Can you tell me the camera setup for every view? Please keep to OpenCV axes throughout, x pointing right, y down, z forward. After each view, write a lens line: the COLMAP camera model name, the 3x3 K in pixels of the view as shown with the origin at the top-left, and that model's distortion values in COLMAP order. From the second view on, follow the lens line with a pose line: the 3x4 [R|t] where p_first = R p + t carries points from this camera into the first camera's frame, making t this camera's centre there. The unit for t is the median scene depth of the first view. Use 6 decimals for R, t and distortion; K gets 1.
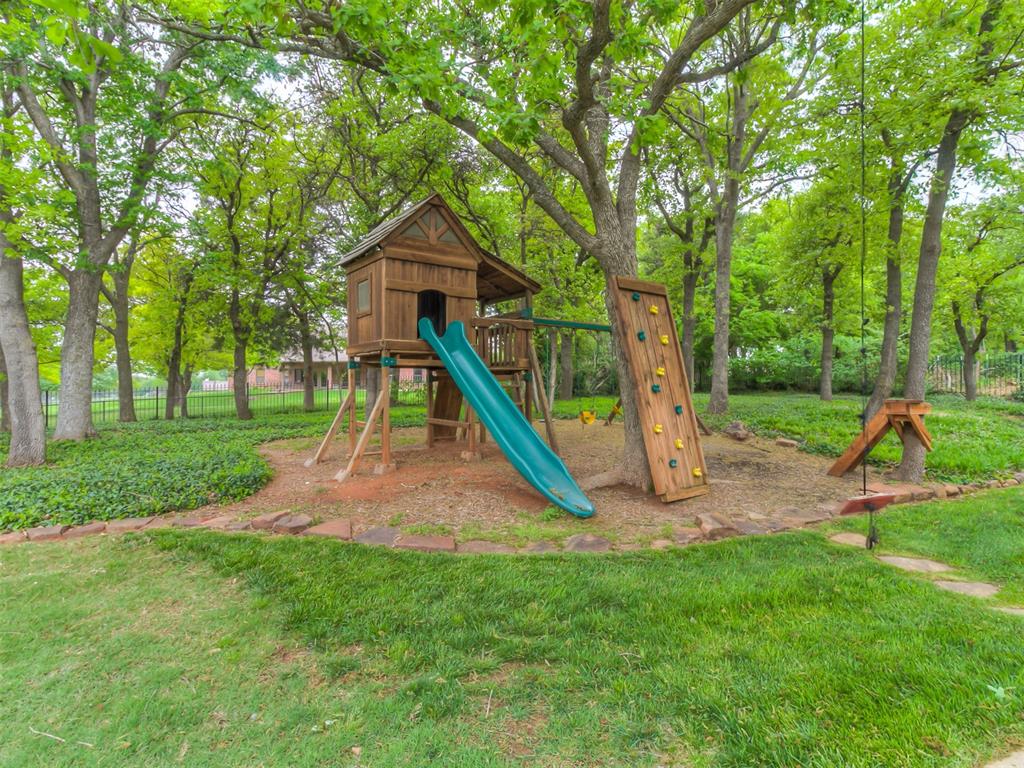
lens RADIAL K [[479.4, 0, 512.0], [0, 479.4, 384.0], [0, 0, 1]] dist [0.001007, 0.000252]
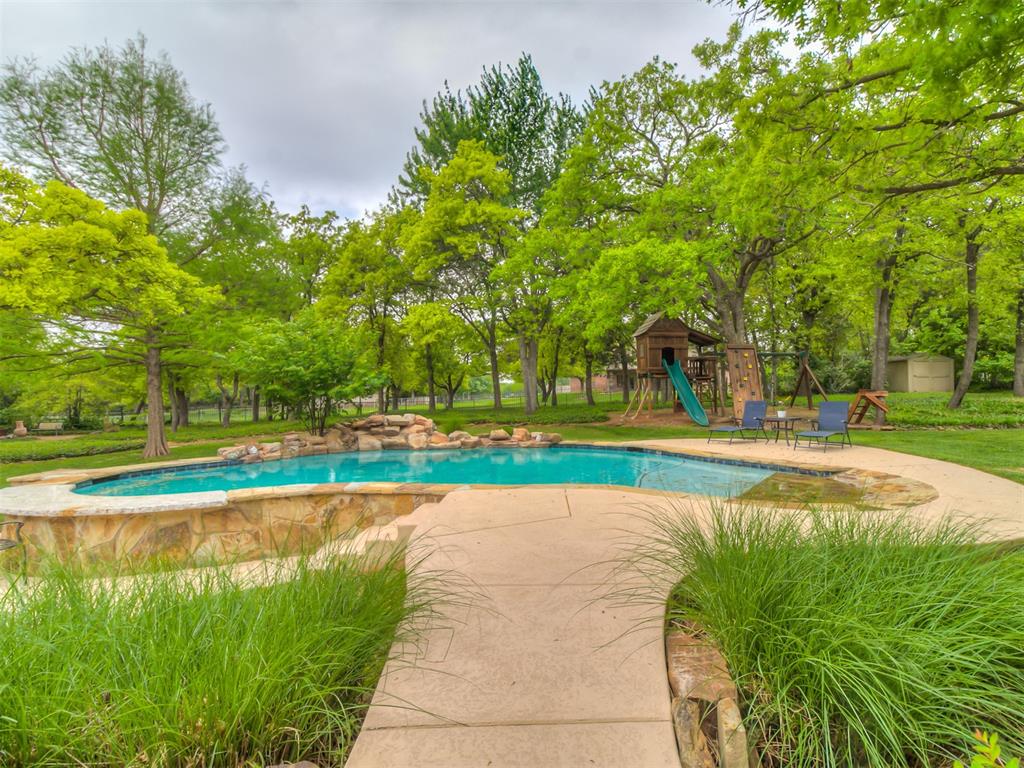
lens RADIAL K [[479.4, 0, 512.0], [0, 479.4, 384.0], [0, 0, 1]] dist [0.001007, 0.000252]
pose [[0.802336, -0.001457, -0.596871, 0.425745], [-0.004473, 0.999954, -0.008454, 0.015188], [0.596856, 0.009453, 0.802293, -0.947190]]
